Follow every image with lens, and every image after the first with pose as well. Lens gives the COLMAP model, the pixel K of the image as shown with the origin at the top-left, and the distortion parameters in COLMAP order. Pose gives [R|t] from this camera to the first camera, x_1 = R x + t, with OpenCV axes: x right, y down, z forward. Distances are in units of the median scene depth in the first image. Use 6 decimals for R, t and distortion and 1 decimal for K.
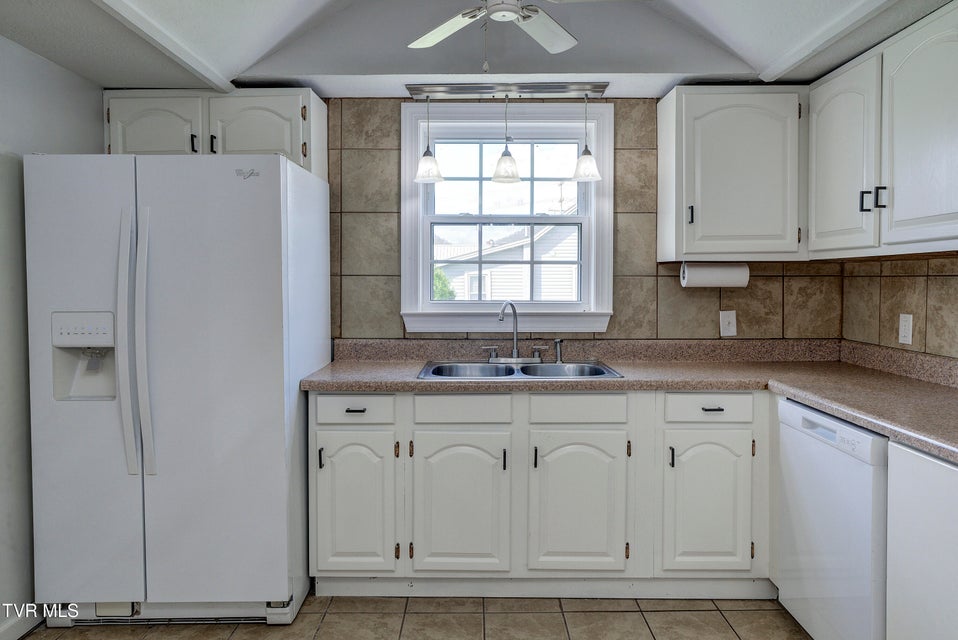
lens RADIAL K [[668.7, 0, 492.3], [0, 668.7, 305.3], [0, 0, 1]] dist [-0.001203, 0.009964]
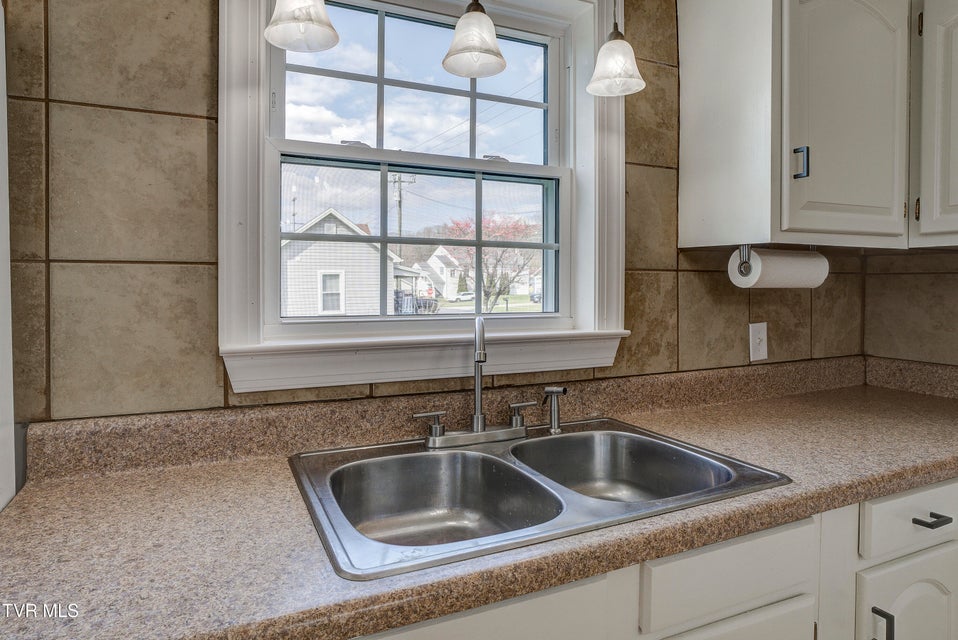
lens RADIAL K [[566.7, 0, 499.8], [0, 566.7, 296.6], [0, 0, 1]] dist [-0.030767, 0.016507]
pose [[0.901431, -0.009112, 0.432827, -0.131573], [0.014844, 0.999841, -0.009866, -0.016856], [-0.432668, 0.015319, 0.901423, 0.599766]]
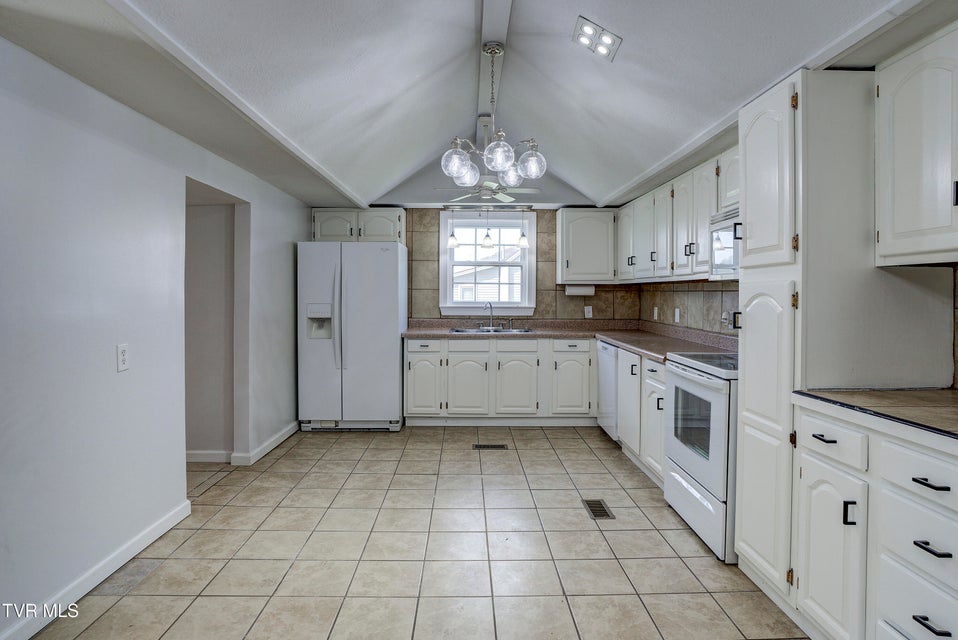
lens RADIAL K [[520.4, 0, 469.5], [0, 520.4, 300.0], [0, 0, 1]] dist [-0.046525, 0.014630]
pose [[0.999880, 0.005248, -0.014600, -0.012531], [-0.005518, 0.999813, -0.018511, 0.021540], [0.014501, 0.018590, 0.999722, -0.708478]]
